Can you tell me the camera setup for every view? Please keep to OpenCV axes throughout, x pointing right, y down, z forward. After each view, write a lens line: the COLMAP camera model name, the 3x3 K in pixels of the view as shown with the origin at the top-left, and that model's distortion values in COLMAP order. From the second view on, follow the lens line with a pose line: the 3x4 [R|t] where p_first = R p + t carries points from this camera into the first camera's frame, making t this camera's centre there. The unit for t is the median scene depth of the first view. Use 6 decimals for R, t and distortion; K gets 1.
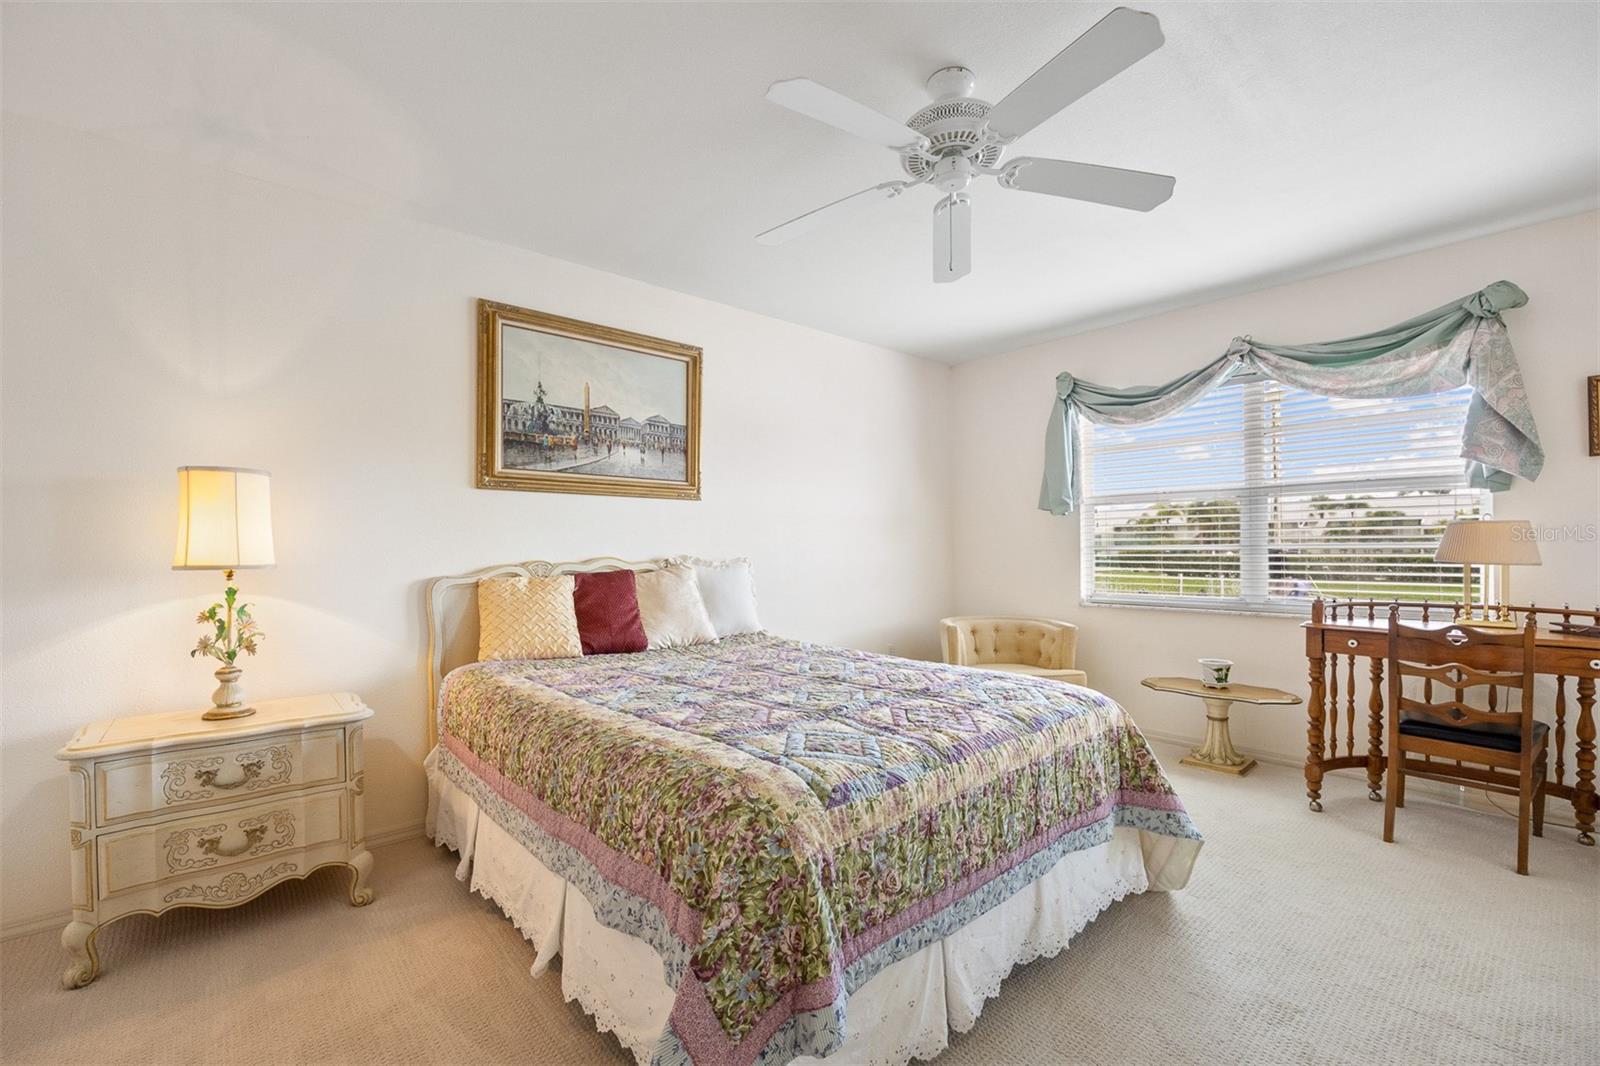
lens RADIAL K [[693.4, 0, 789.5], [0, 693.4, 547.5], [0, 0, 1]] dist [-0.015381, -0.000194]
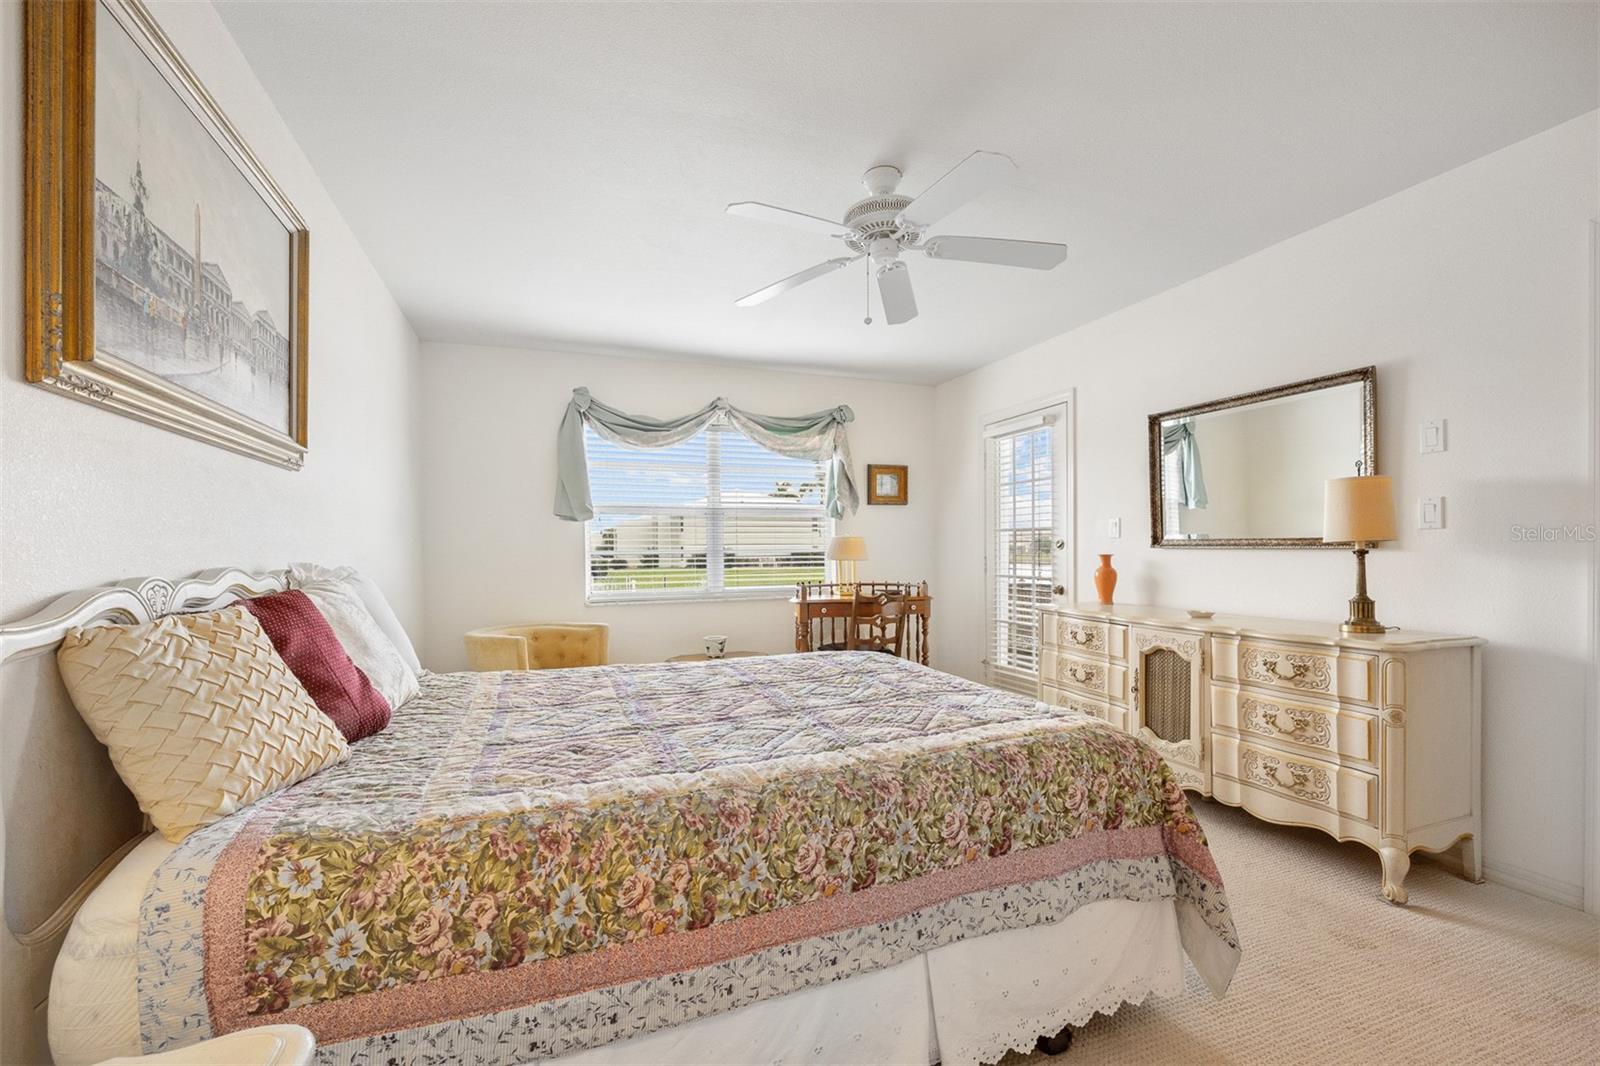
lens RADIAL K [[660.0, 0, 785.5], [0, 660.0, 547.5], [0, 0, 1]] dist [-0.001548, 0.000245]
pose [[0.357626, 0.008628, 0.933825, -0.635272], [0.004364, 0.999931, -0.010910, 0.008112], [-0.933855, 0.007977, 0.357564, 0.503746]]
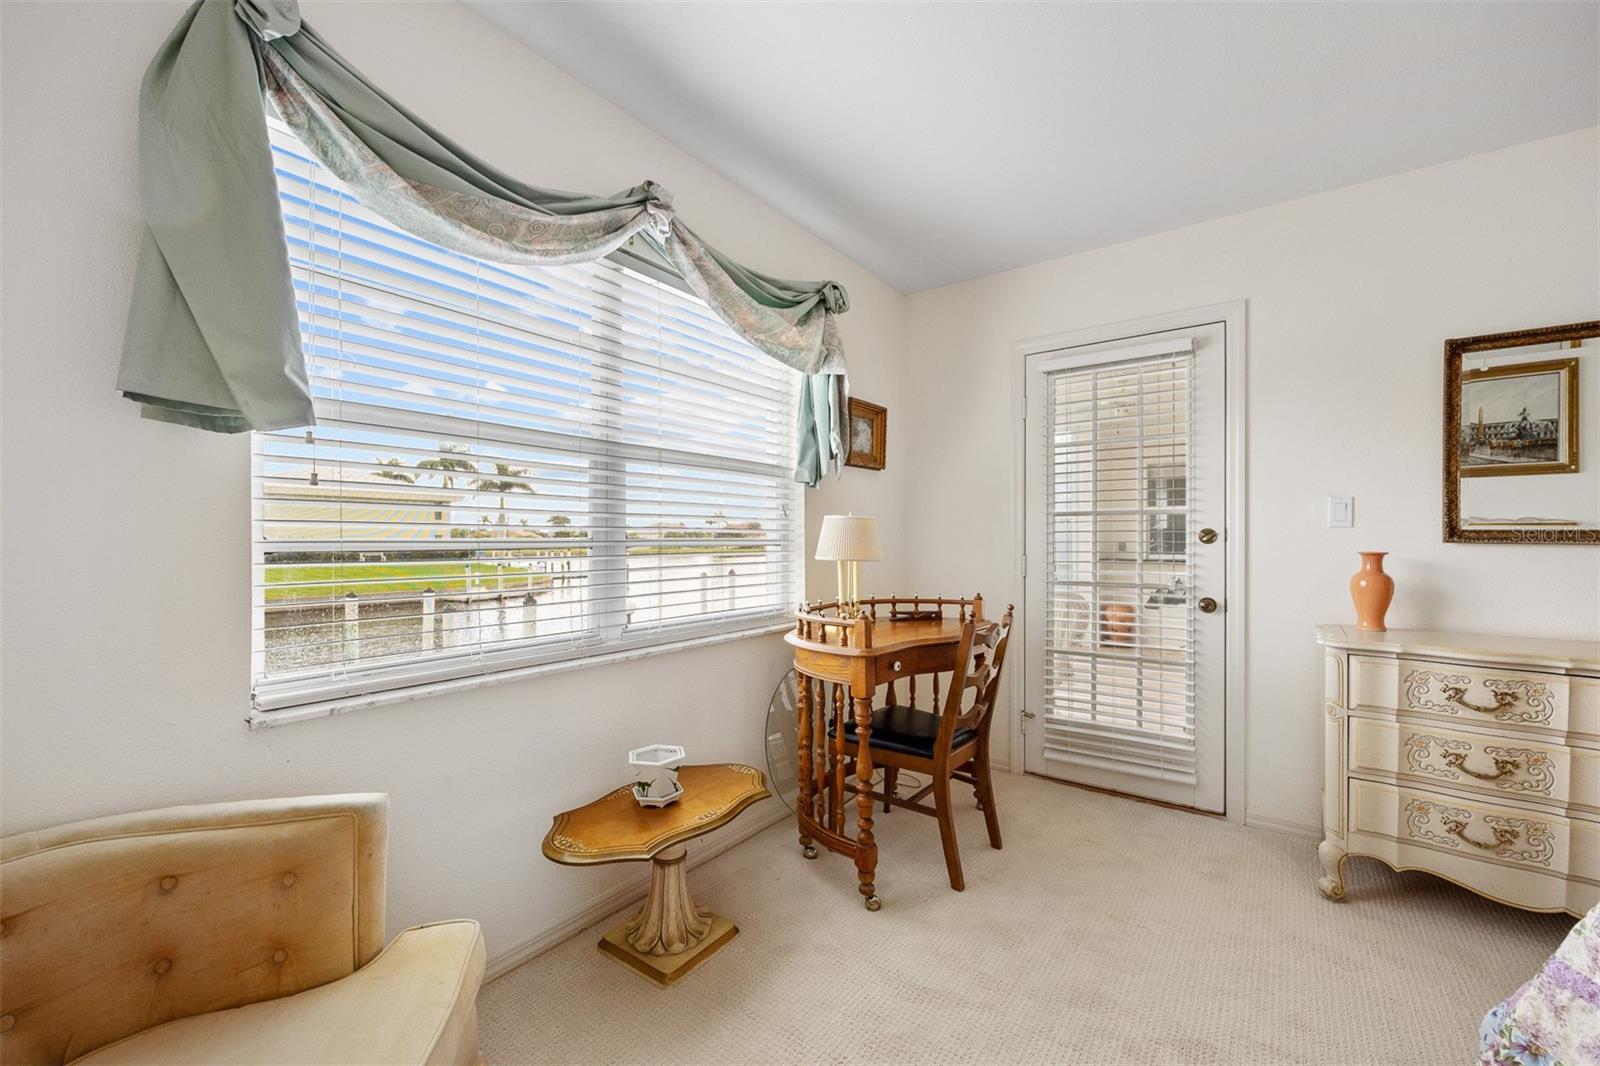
lens RADIAL K [[637.7, 0, 808.0], [0, 637.7, 545.7], [0, 0, 1]] dist [-0.001257, -0.000513]
pose [[-0.219276, -0.010023, 0.975611, 0.119429], [0.001871, 0.999941, 0.010694, -0.007480], [-0.975661, 0.004170, -0.219244, 1.206823]]
